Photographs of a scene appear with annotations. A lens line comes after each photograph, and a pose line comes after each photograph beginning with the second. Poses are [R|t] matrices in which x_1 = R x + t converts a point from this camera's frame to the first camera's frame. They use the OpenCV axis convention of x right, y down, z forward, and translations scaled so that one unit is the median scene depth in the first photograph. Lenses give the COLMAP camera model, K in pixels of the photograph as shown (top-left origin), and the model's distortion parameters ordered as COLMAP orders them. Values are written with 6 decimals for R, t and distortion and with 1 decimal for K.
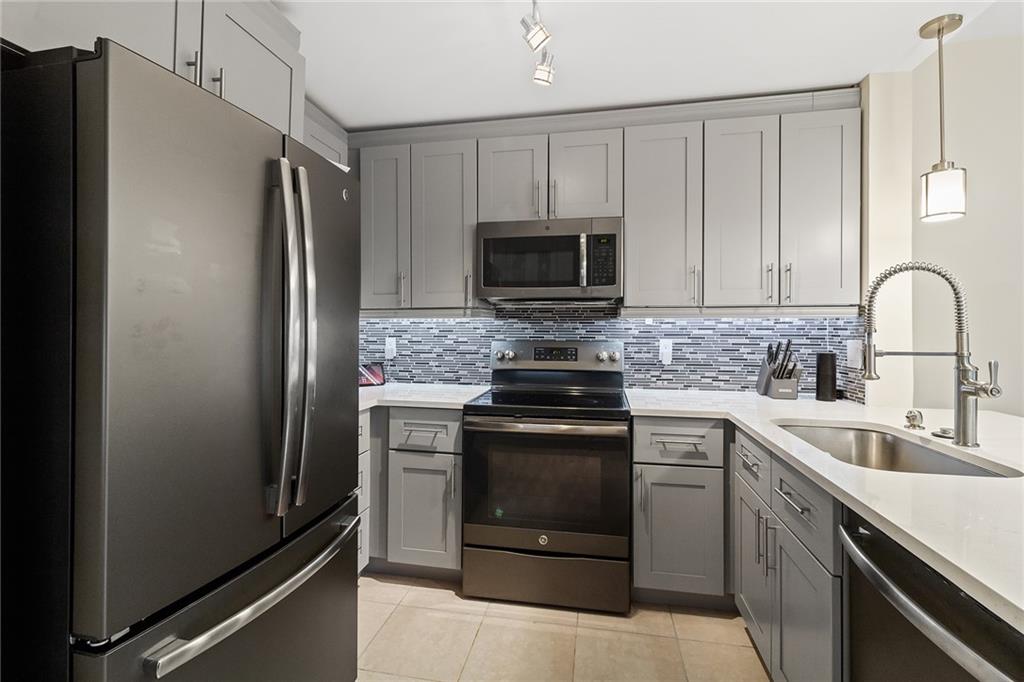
lens RADIAL K [[467.8, 0, 512.0], [0, 467.8, 328.2], [0, 0, 1]] dist [0.002813, -0.000332]
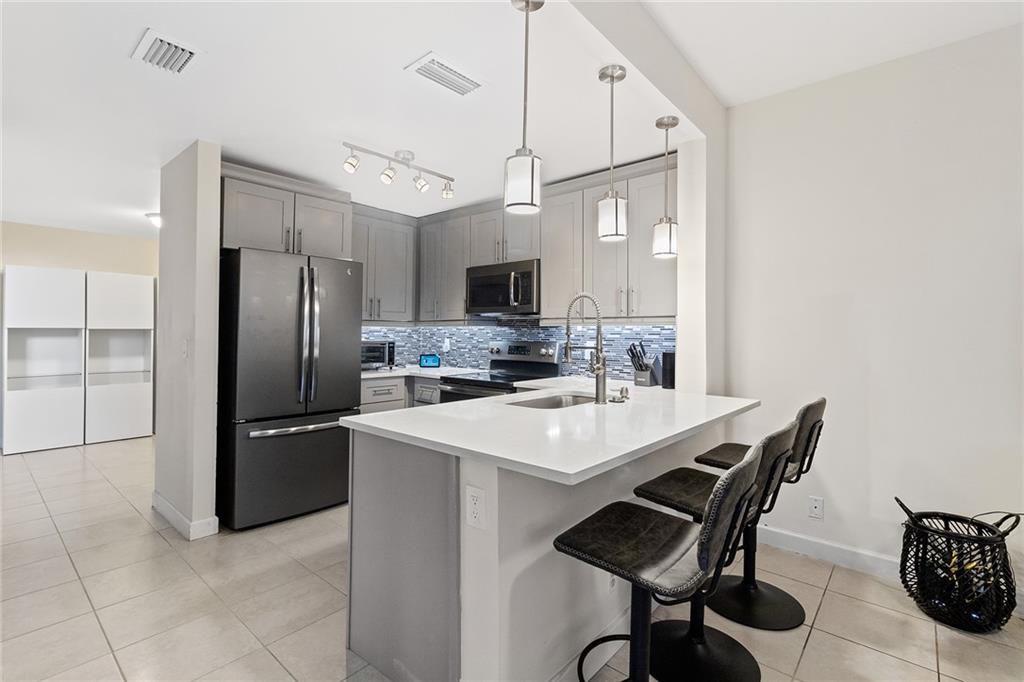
lens RADIAL K [[467.8, 0, 512.0], [0, 467.8, 328.2], [0, 0, 1]] dist [0.002813, -0.000332]
pose [[0.863865, -0.001759, -0.503720, 0.887125], [-0.005442, 0.999903, -0.012825, 0.004477], [0.503694, 0.013820, 0.863772, -0.328889]]
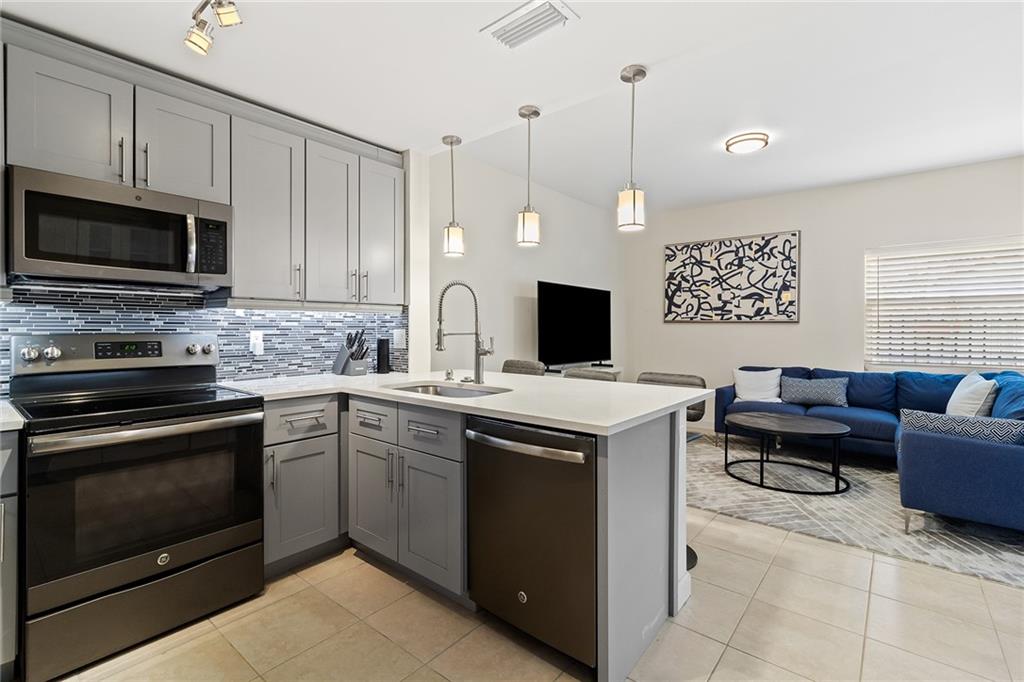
lens RADIAL K [[464.4, 0, 509.3], [0, 464.4, 326.7], [0, 0, 1]] dist [-0.000881, -0.000170]
pose [[0.482579, 0.000768, 0.875852, -0.324369], [0.002370, 0.999995, -0.002183, 0.019435], [-0.875849, 0.003129, 0.482574, 0.014987]]
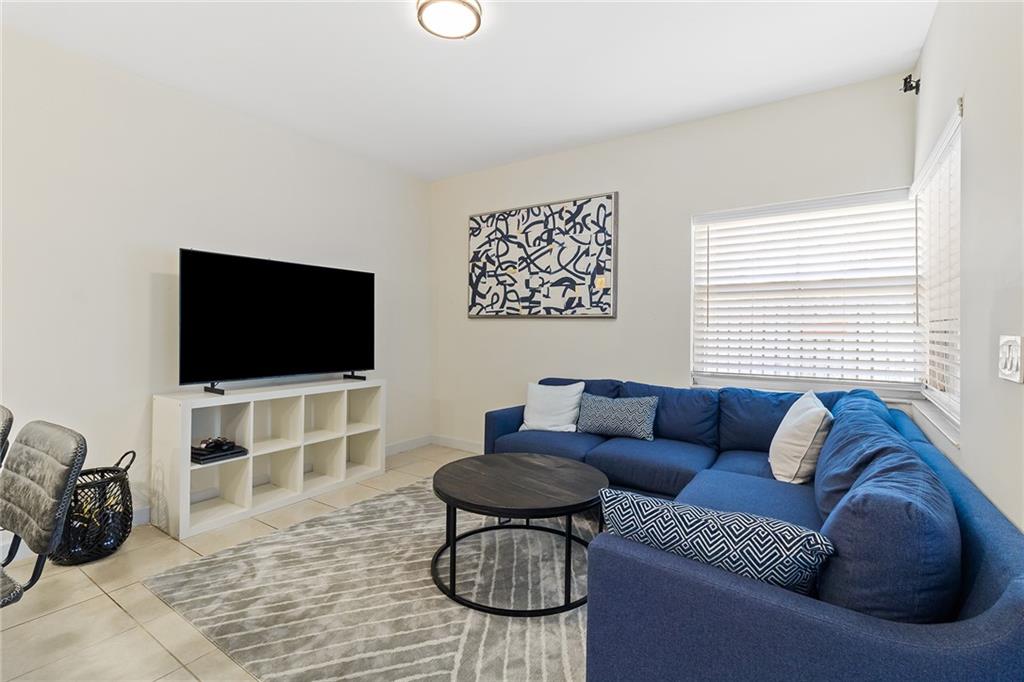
lens RADIAL K [[464.4, 0, 509.3], [0, 464.4, 326.7], [0, 0, 1]] dist [-0.000881, -0.000170]
pose [[0.395944, 0.000369, 0.918275, 0.582091], [-0.001471, 0.999999, 0.000233, 0.027773], [-0.918274, -0.001443, 0.395944, -0.395944]]
